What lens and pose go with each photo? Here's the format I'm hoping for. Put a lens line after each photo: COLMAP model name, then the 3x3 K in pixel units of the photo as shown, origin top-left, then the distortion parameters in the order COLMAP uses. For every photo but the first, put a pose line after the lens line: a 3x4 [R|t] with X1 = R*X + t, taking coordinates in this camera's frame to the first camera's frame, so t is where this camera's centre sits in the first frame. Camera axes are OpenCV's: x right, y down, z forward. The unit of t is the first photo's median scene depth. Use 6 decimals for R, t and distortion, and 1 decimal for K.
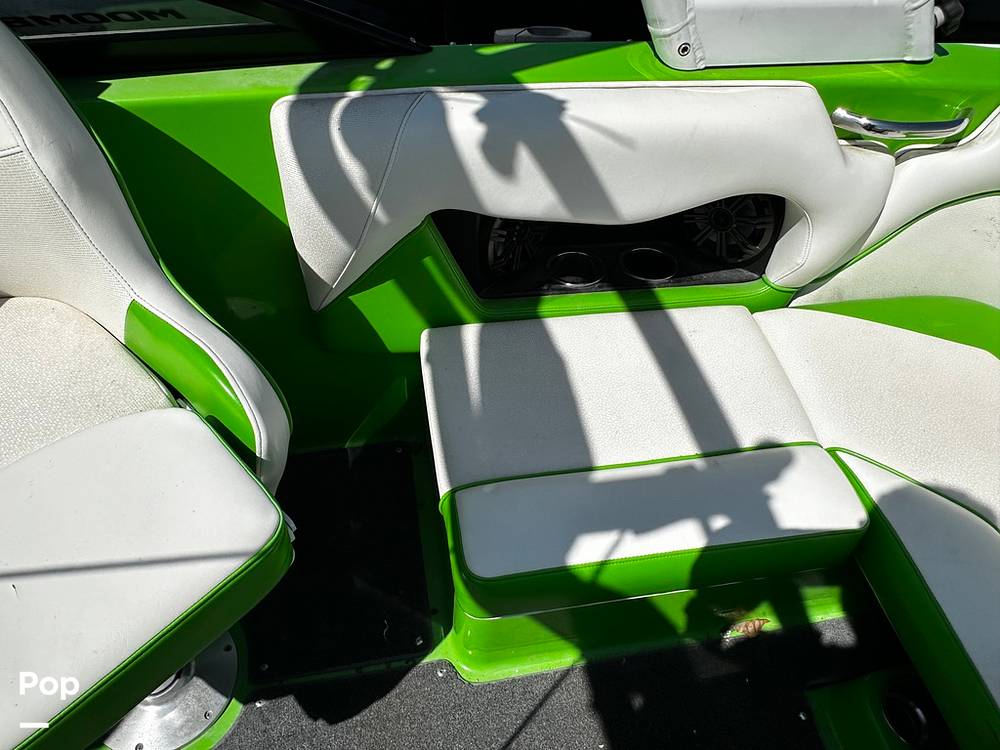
lens RADIAL K [[691.9, 0, 500.0], [0, 691.9, 375.0], [0, 0, 1]] dist [-0.020769, 0.000729]
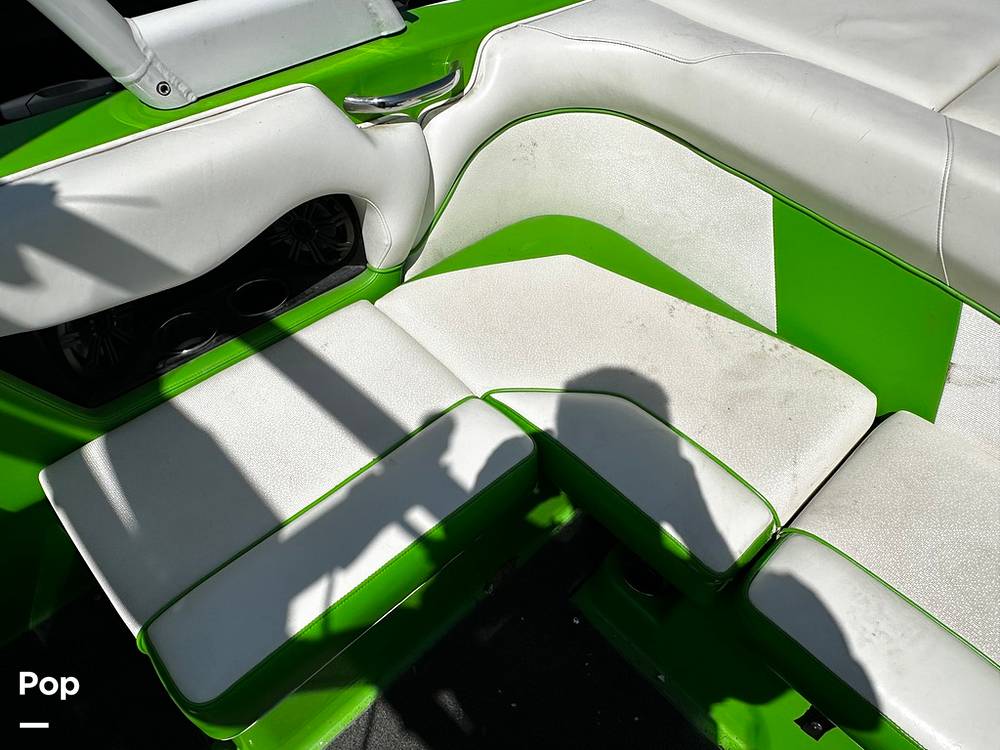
lens RADIAL K [[691.9, 0, 500.0], [0, 691.9, 375.0], [0, 0, 1]] dist [-0.020769, 0.000729]
pose [[0.825496, -0.430057, 0.365524, 0.112701], [0.427592, 0.899244, 0.092334, -0.009198], [-0.368404, 0.080073, 0.926211, -0.005827]]
